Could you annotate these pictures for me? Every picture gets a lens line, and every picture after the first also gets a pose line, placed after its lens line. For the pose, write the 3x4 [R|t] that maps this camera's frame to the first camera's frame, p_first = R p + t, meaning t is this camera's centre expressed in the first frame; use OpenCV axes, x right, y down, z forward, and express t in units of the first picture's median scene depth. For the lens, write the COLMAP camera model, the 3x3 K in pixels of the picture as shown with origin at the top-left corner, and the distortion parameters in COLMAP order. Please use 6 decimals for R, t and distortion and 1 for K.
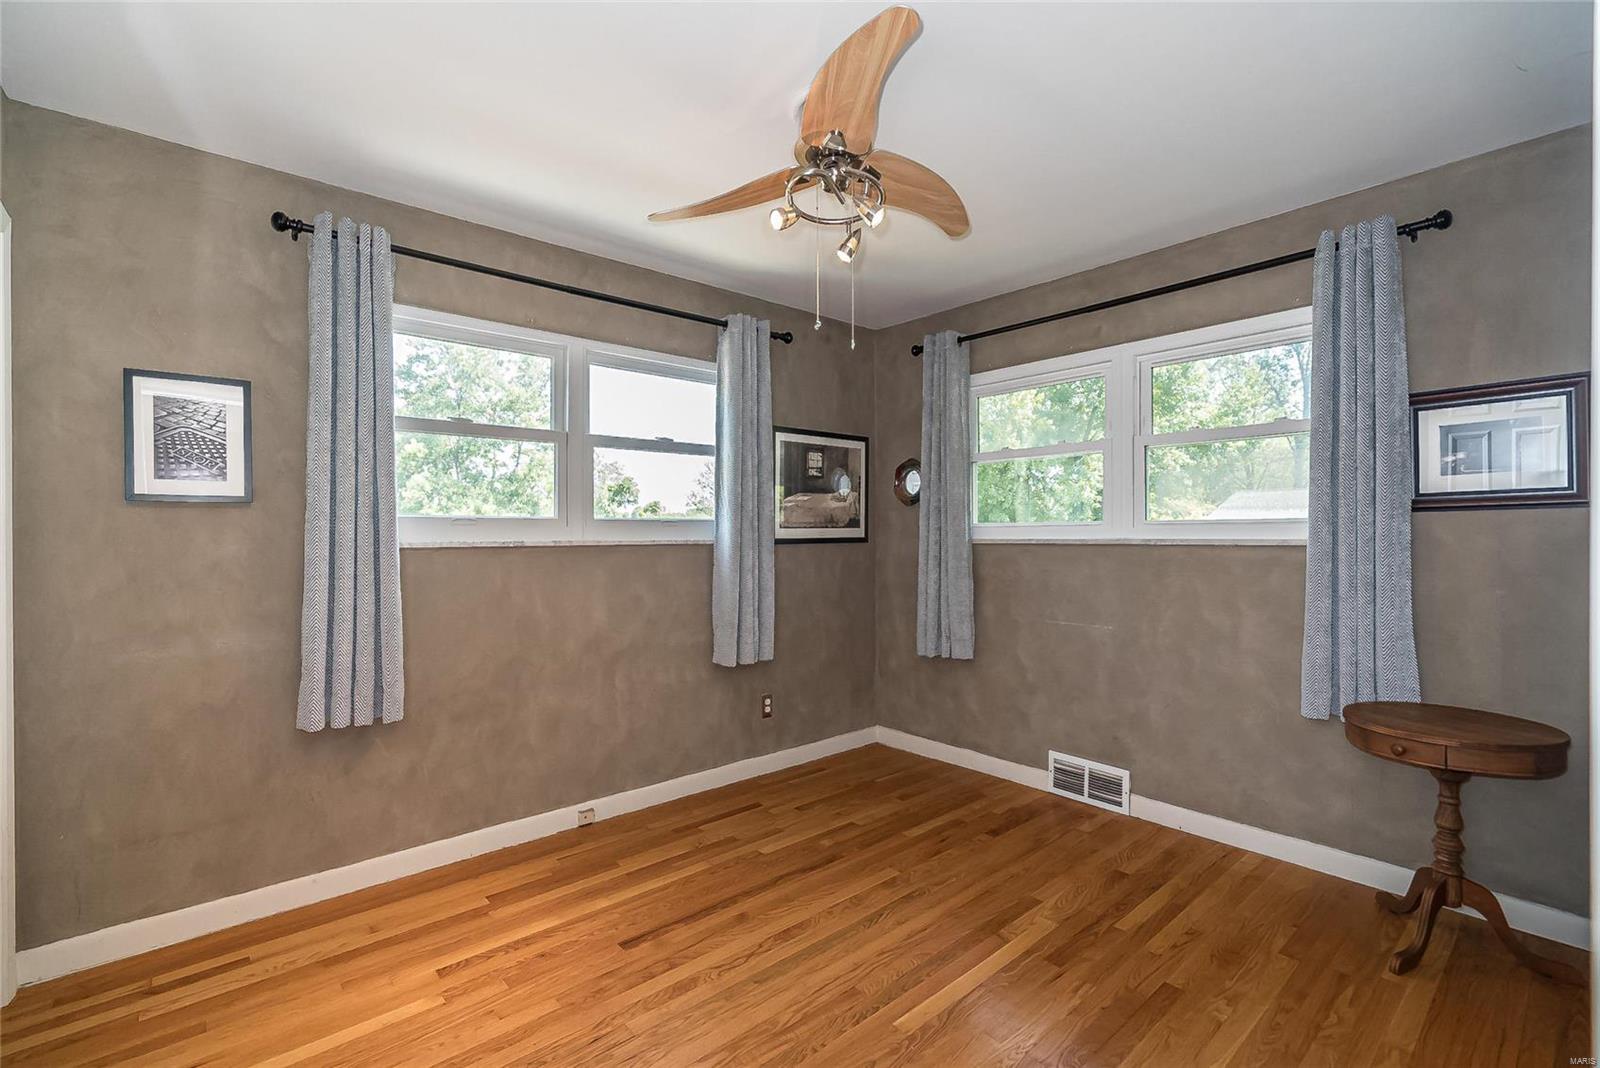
lens RADIAL K [[724.1, 0, 753.5], [0, 724.1, 532.8], [0, 0, 1]] dist [-0.009068, 0.001458]
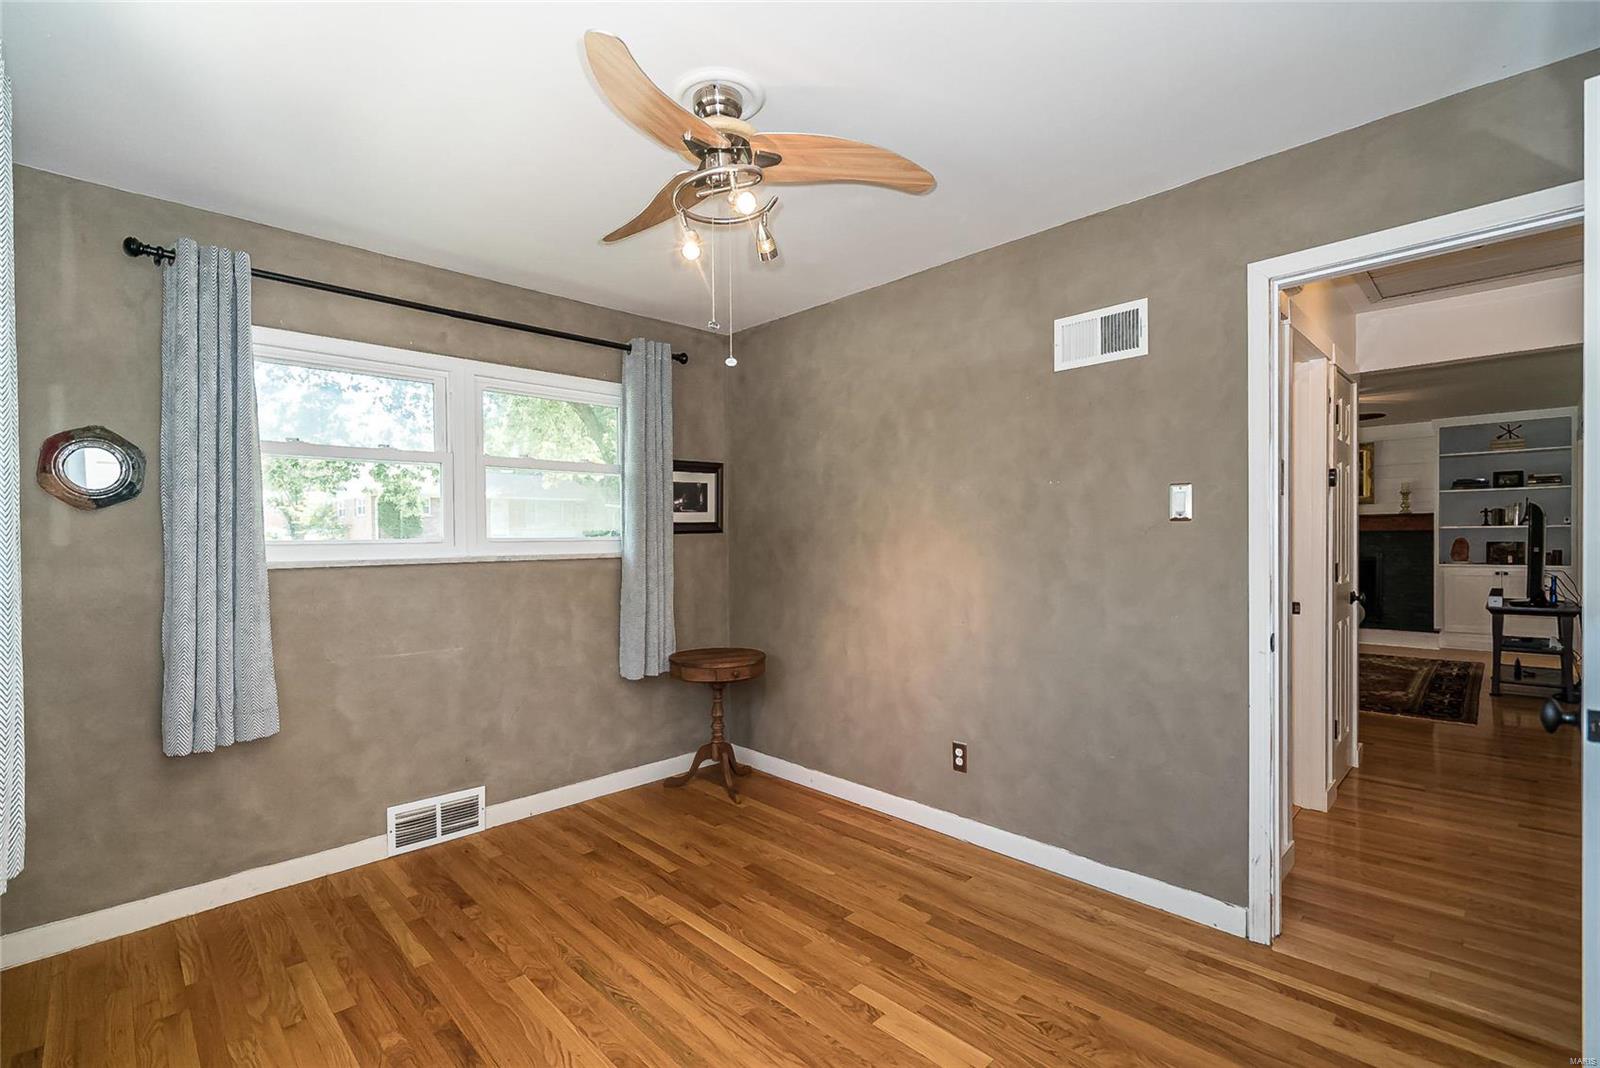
lens RADIAL K [[724.1, 0, 840.0], [0, 724.1, 540.9], [0, 0, 1]] dist [-0.009068, 0.001458]
pose [[-0.144010, -0.004167, 0.989567, -0.596826], [0.007851, 0.999955, 0.005354, -0.015315], [-0.989545, 0.008540, -0.143971, 0.705817]]
